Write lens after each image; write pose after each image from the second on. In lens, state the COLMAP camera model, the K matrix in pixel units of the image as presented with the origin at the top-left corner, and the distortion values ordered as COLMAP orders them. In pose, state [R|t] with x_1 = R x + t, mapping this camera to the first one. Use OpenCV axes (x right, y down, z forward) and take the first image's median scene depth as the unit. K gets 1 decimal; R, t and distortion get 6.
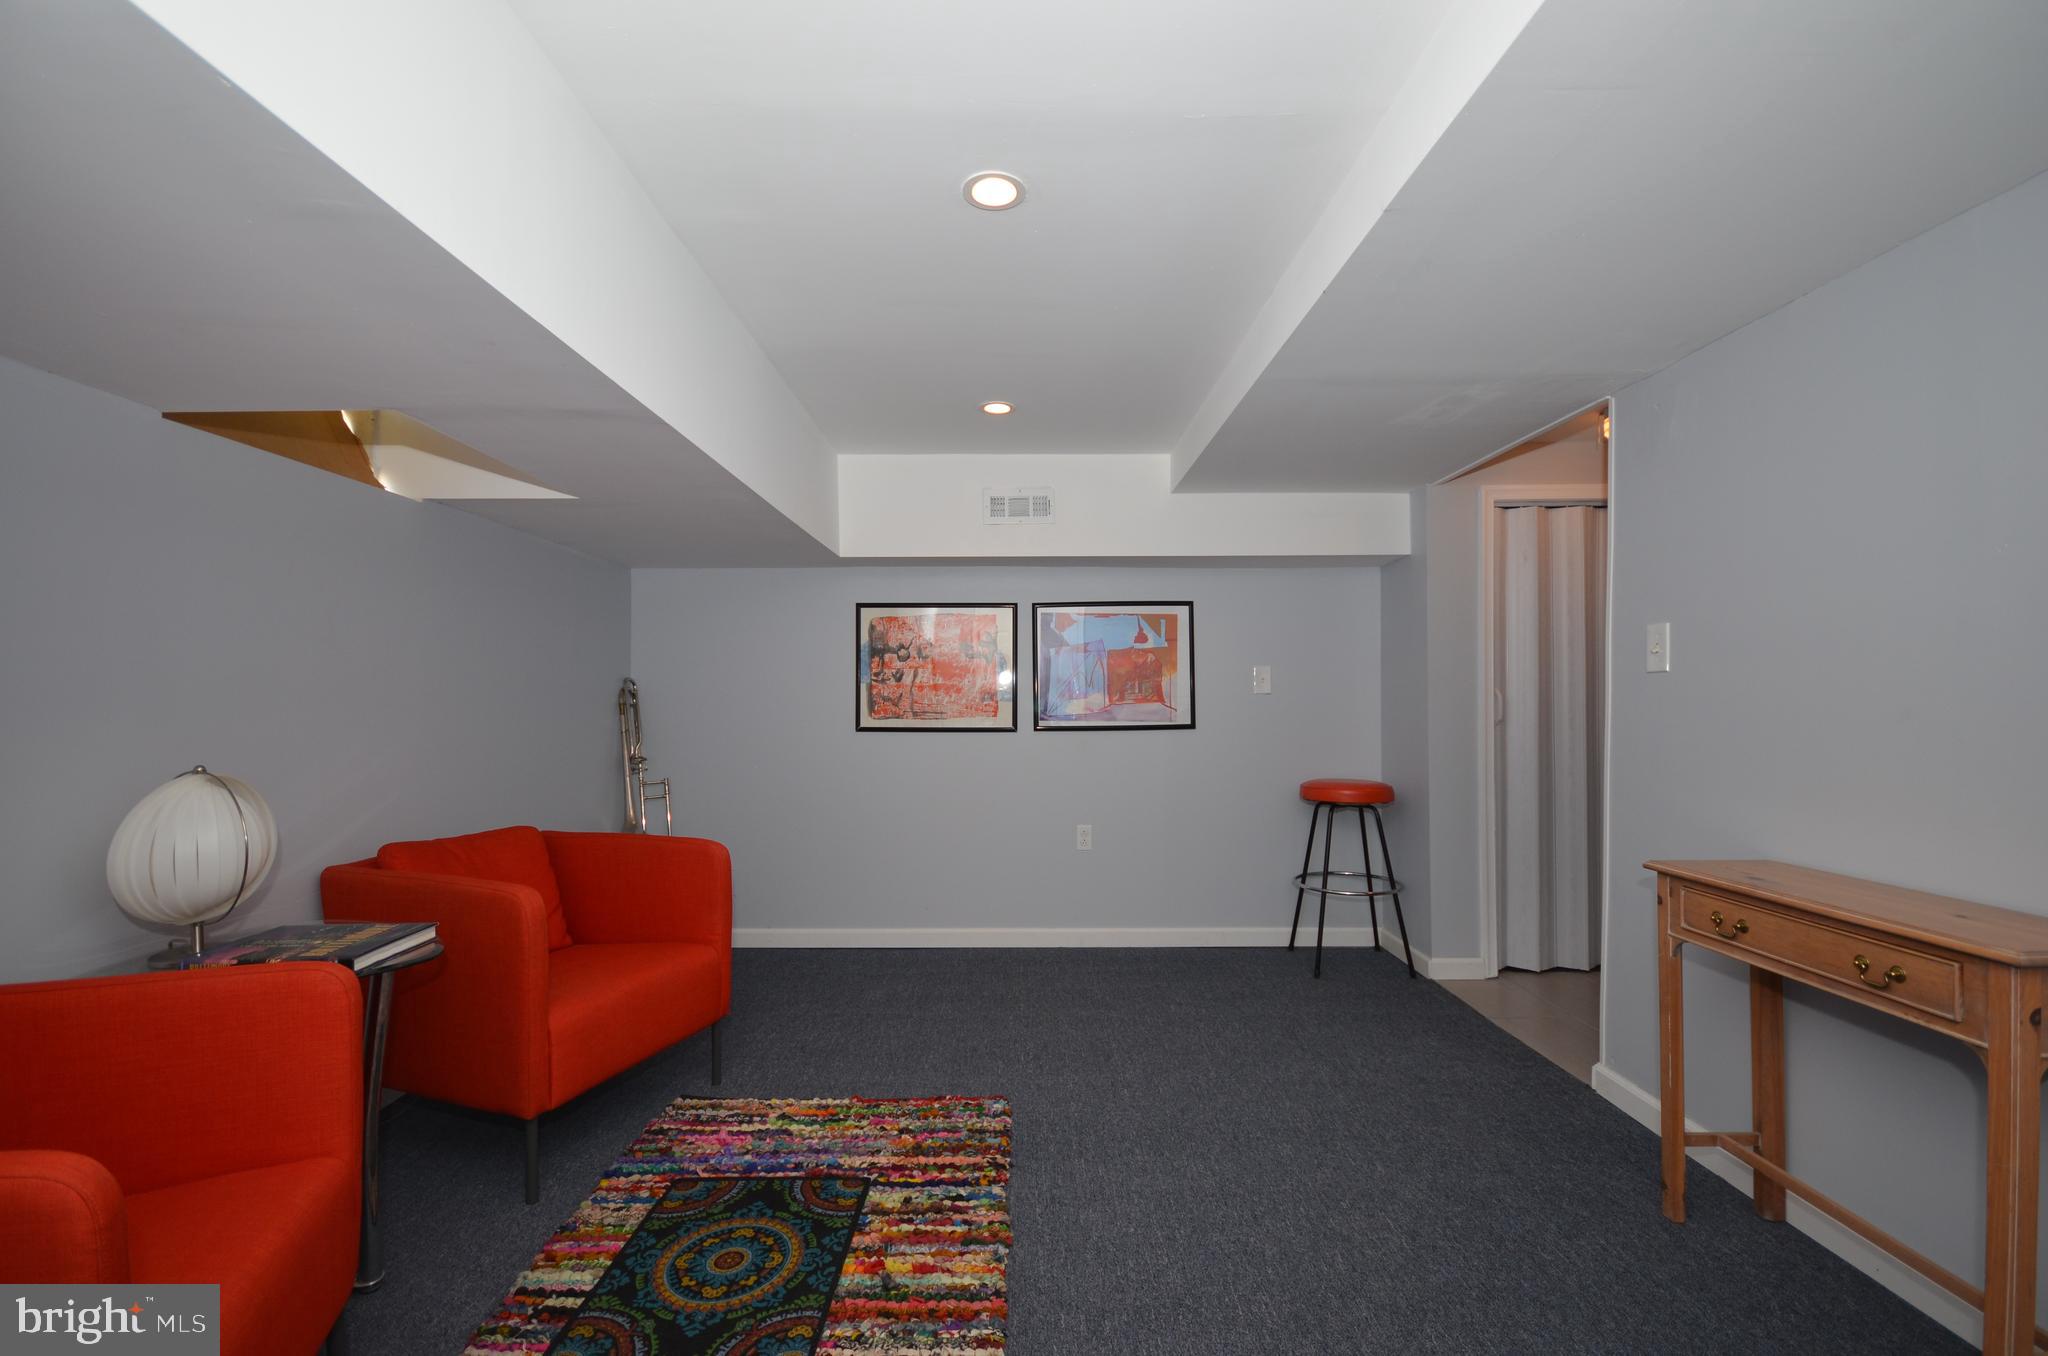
lens RADIAL K [[903.9, 0, 1025.7], [0, 903.9, 679.3], [0, 0, 1]] dist [-0.006225, -0.003698]
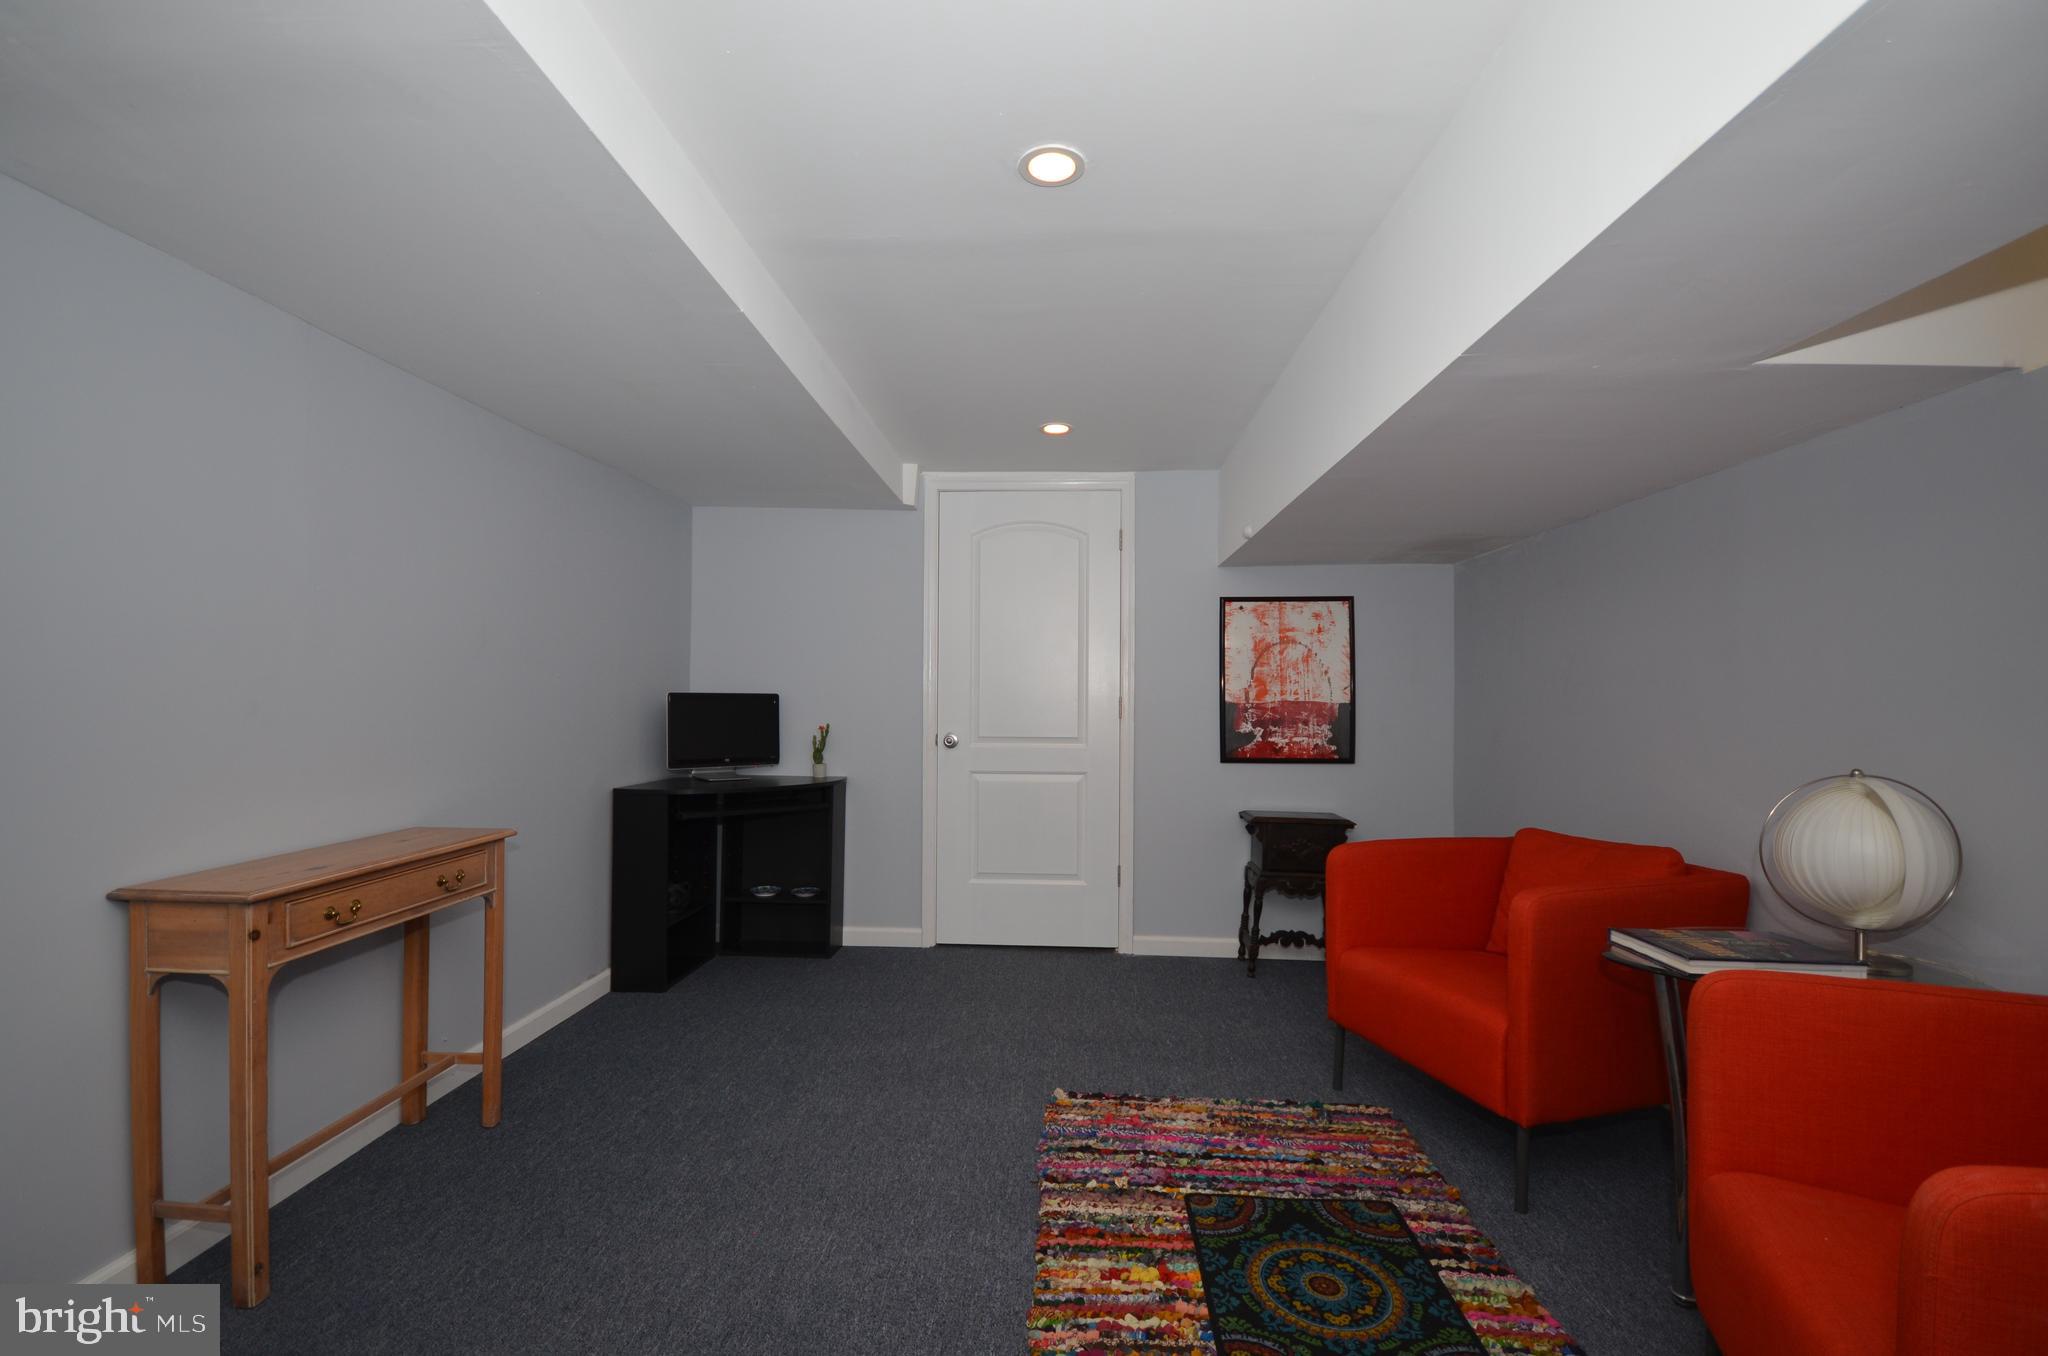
lens RADIAL K [[903.9, 0, 1025.5], [0, 903.9, 695.0], [0, 0, 1]] dist [-0.006225, -0.003698]
pose [[-0.998700, -0.000782, 0.050959, -0.061826], [-0.001302, 0.999947, -0.010175, 0.029427], [-0.050949, -0.010228, -0.998649, 2.007338]]
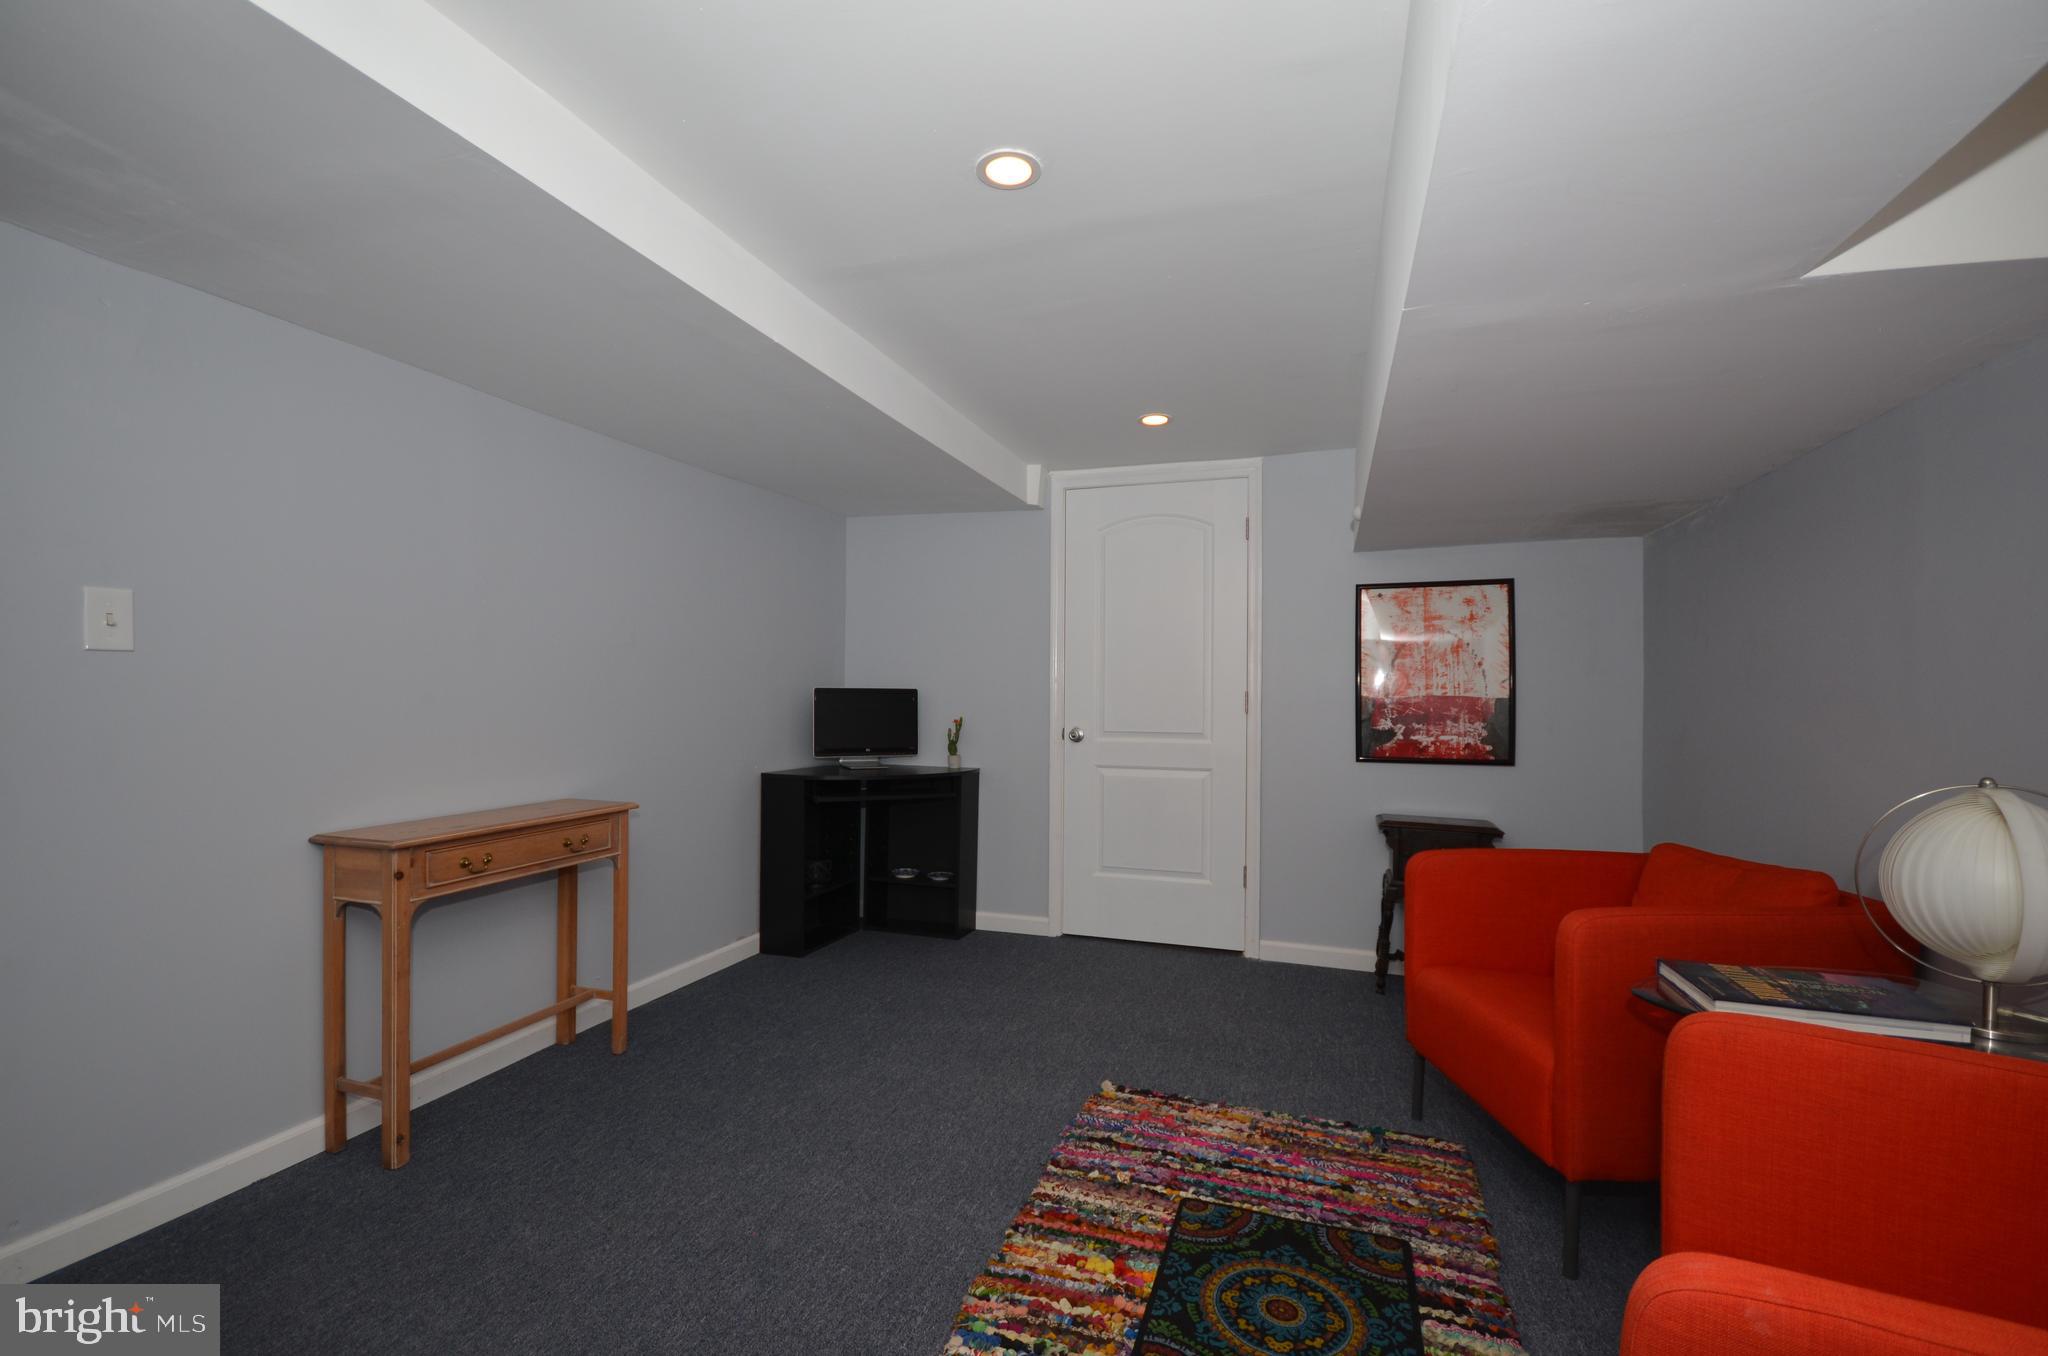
lens RADIAL K [[903.9, 0, 1021.3], [0, 903.9, 693.8], [0, 0, 1]] dist [-0.006225, -0.003698]
pose [[-0.945130, -0.000688, 0.326694, -0.382898], [-0.003741, 0.999955, -0.008717, 0.037499], [-0.326673, -0.009461, -0.945090, 1.974023]]
